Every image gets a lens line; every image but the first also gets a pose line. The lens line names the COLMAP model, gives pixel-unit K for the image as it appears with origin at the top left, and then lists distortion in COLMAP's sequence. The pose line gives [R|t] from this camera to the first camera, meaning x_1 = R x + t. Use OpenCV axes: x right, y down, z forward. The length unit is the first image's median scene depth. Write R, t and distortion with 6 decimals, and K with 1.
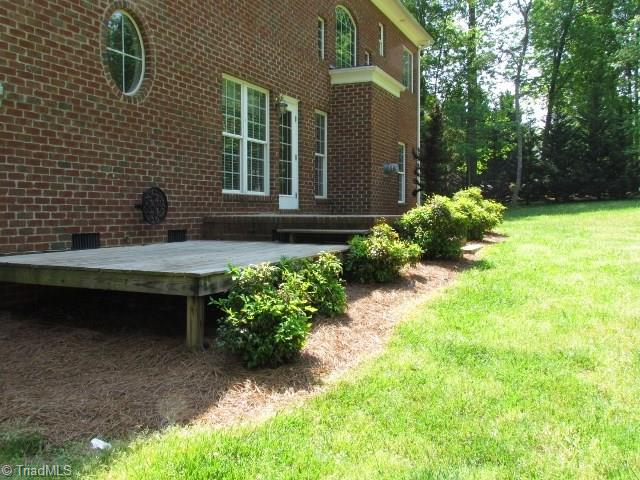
lens RADIAL K [[589.2, 0, 320.0], [0, 589.2, 240.0], [0, 0, 1]] dist [-0.060994, 0.001177]
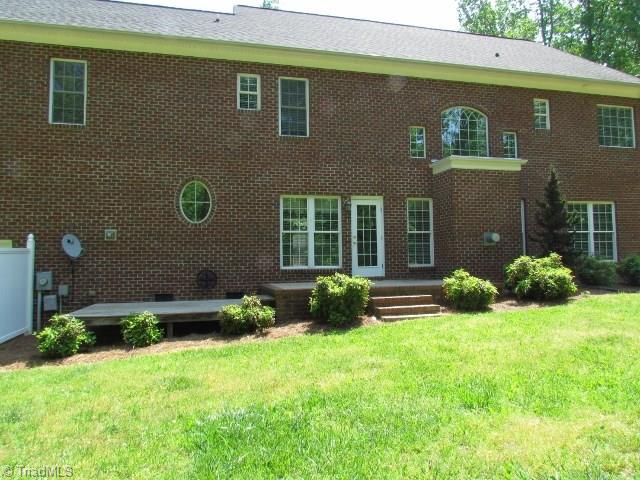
lens RADIAL K [[465.5, 0, 320.0], [0, 465.5, 240.0], [0, 0, 1]] dist [-0.001948, -0.000791]
pose [[0.613392, -0.048725, -0.788274, 0.834416], [-0.022050, 0.996649, -0.078763, -0.056011], [0.789471, 0.065694, 0.610262, 0.272998]]
